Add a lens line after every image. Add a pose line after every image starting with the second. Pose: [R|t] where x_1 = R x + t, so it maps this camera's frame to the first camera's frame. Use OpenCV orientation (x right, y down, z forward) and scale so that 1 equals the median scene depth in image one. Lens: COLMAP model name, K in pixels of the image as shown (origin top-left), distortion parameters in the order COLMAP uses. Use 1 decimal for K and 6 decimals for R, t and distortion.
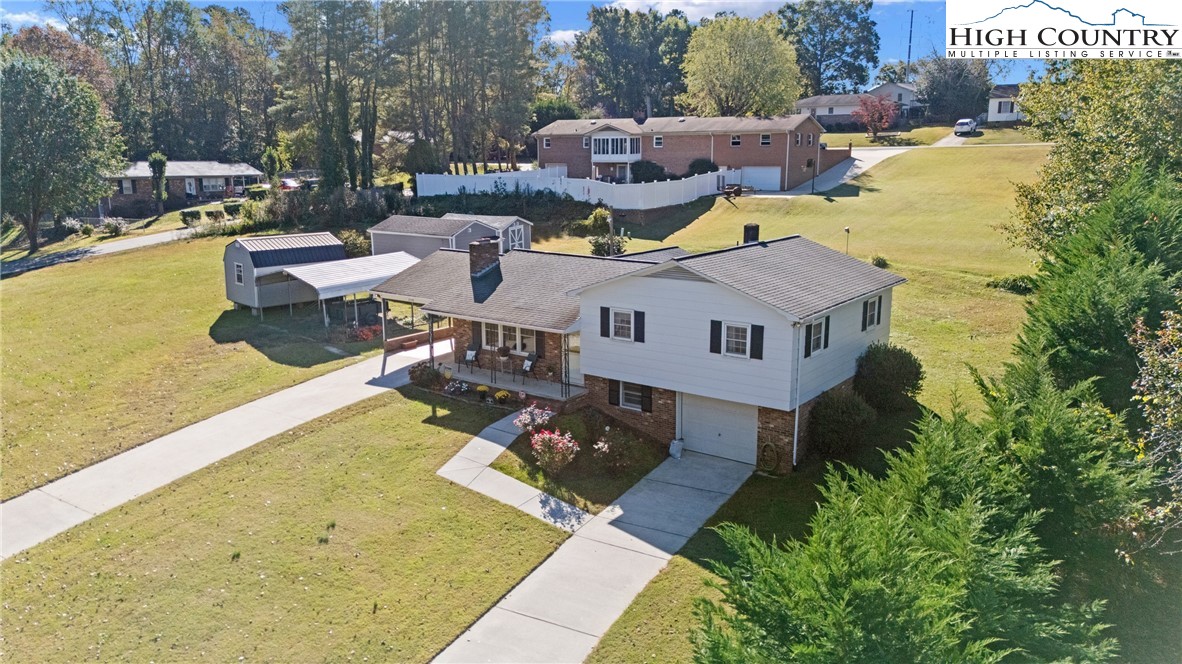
lens RADIAL K [[878.6, 0, 591.0], [0, 878.6, 332.0], [0, 0, 1]] dist [0.111469, -0.128678]
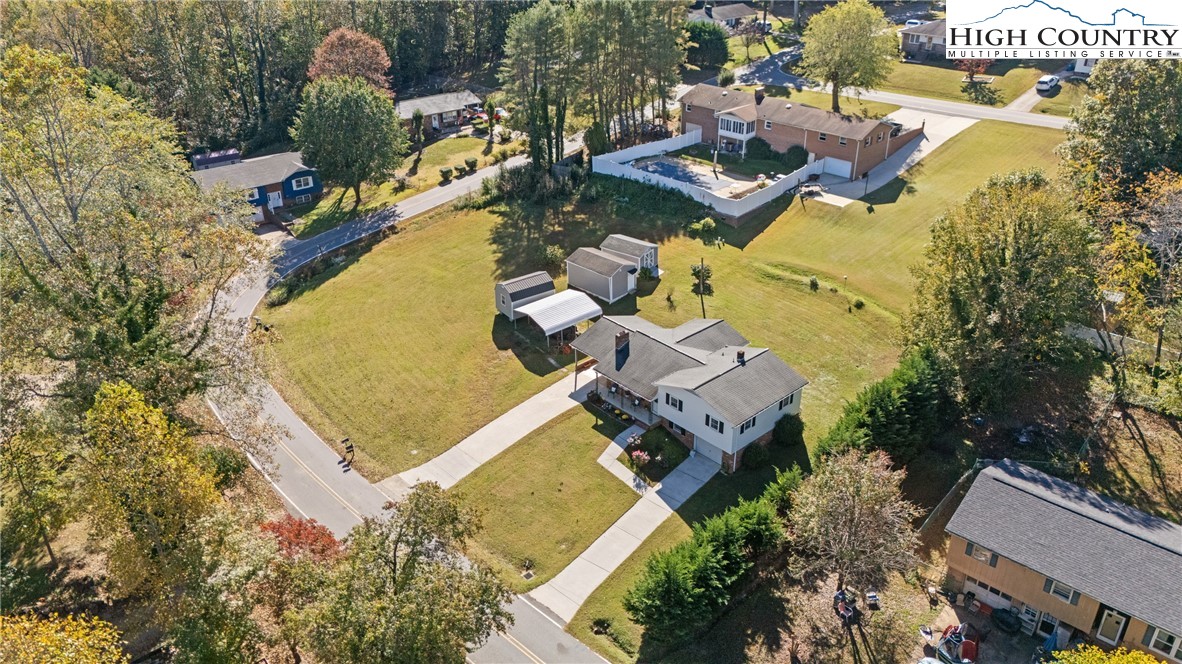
lens RADIAL K [[878.6, 0, 591.0], [0, 878.6, 332.0], [0, 0, 1]] dist [0.111469, -0.128678]
pose [[0.981863, 0.086564, -0.168679, 0.196706], [-0.036170, 0.958868, 0.281538, -0.843282], [0.186112, -0.270330, 0.944608, -1.243519]]
